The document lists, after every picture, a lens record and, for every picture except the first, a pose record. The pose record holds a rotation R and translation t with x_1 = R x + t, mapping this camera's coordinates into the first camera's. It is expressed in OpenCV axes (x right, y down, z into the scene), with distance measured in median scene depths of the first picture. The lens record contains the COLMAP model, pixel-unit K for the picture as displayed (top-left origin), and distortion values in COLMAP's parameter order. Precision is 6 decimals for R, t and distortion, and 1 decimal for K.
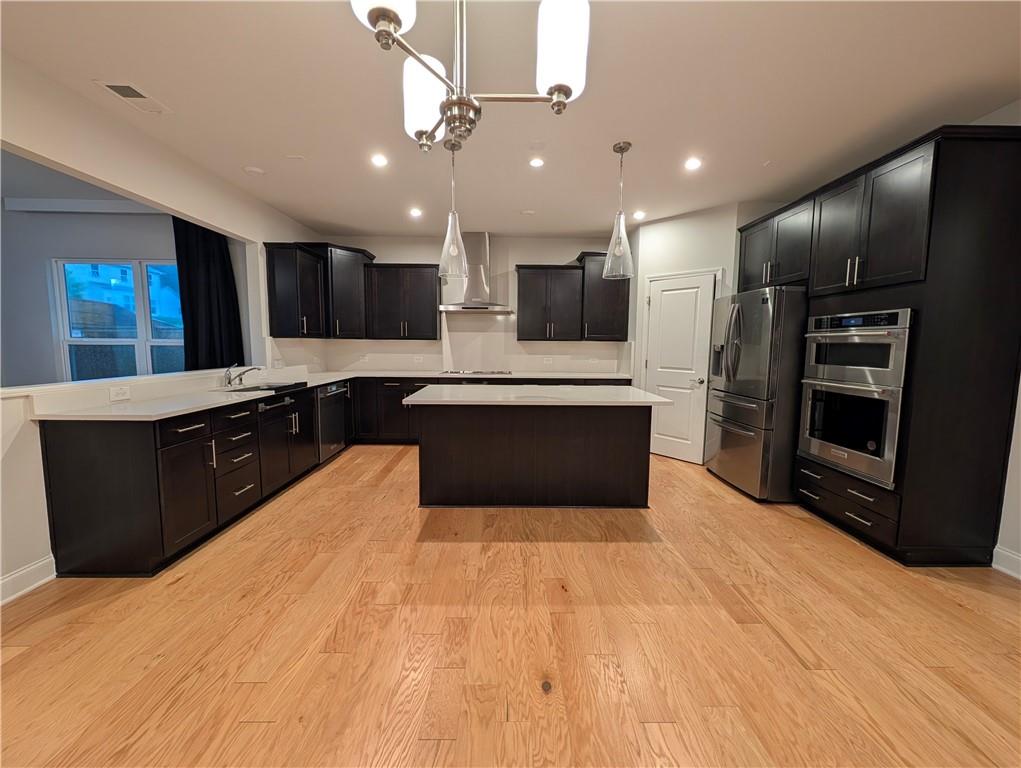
lens RADIAL K [[389.0, 0, 511.4], [0, 389.0, 379.2], [0, 0, 1]] dist [0.000492, 0.000455]
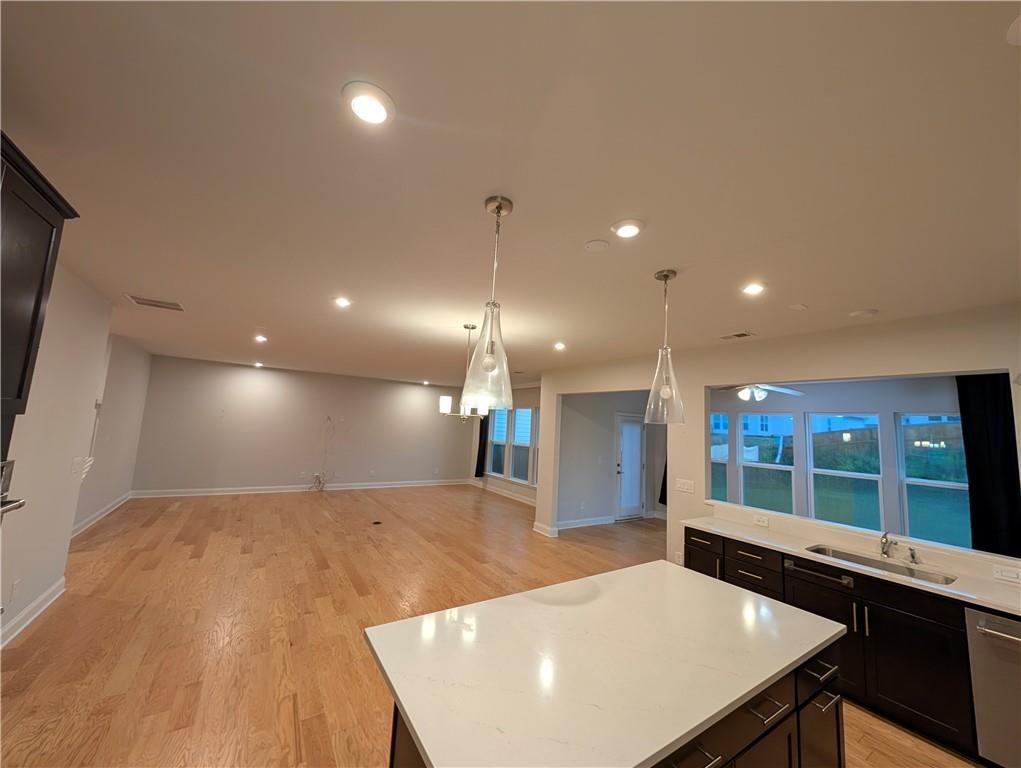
lens RADIAL K [[389.0, 0, 511.4], [0, 389.0, 379.2], [0, 0, 1]] dist [0.000492, 0.000455]
pose [[-0.842638, -0.114671, -0.526128, 0.619734], [-0.107639, 0.993212, -0.044080, -0.325254], [0.527612, 0.019489, -0.849262, 1.708734]]
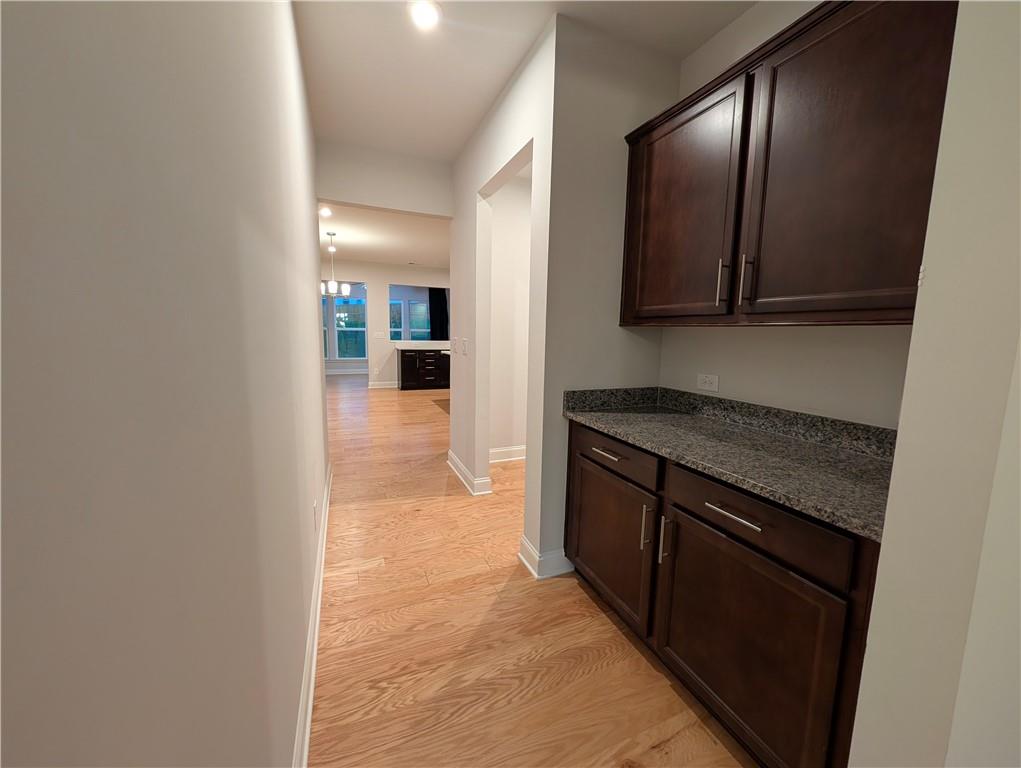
lens RADIAL K [[389.0, 0, 511.4], [0, 389.0, 379.2], [0, 0, 1]] dist [0.000492, 0.000455]
pose [[0.391283, 0.109436, -0.913740, 2.592978], [-0.099915, 0.992087, 0.076034, -0.014073], [0.914831, 0.061545, 0.399120, 0.412314]]
